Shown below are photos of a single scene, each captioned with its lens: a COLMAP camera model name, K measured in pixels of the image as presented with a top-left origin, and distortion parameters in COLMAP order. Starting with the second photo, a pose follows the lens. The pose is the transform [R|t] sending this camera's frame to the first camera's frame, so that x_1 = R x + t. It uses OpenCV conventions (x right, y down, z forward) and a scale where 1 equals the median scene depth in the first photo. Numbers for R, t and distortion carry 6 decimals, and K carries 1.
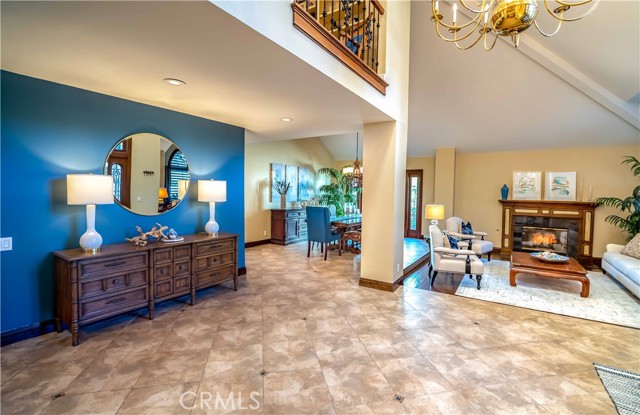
lens RADIAL K [[293.1, 0, 331.6], [0, 293.1, 204.2], [0, 0, 1]] dist [0.001757, 0.000216]
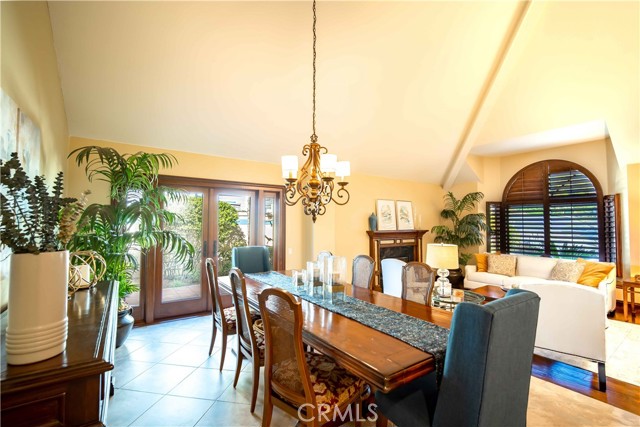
lens RADIAL K [[284.2, 0, 326.0], [0, 284.2, 210.2], [0, 0, 1]] dist [-0.012396, 0.000439]
pose [[0.374312, 0.023865, 0.926996, -0.253183], [0.043225, 0.998133, -0.043150, -0.048468], [-0.926295, 0.056221, 0.372582, 0.876767]]
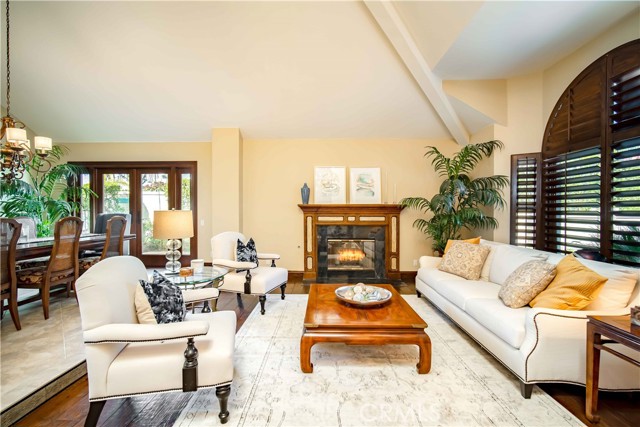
lens RADIAL K [[286.2, 0, 320.0], [0, 286.2, 213.5], [0, 0, 1]] dist [-0.015655, 0.001012]
pose [[0.859812, -0.023273, 0.510080, 0.277407], [0.036363, 0.999215, -0.015706, 0.021644], [-0.509314, 0.032052, 0.859983, 0.398926]]
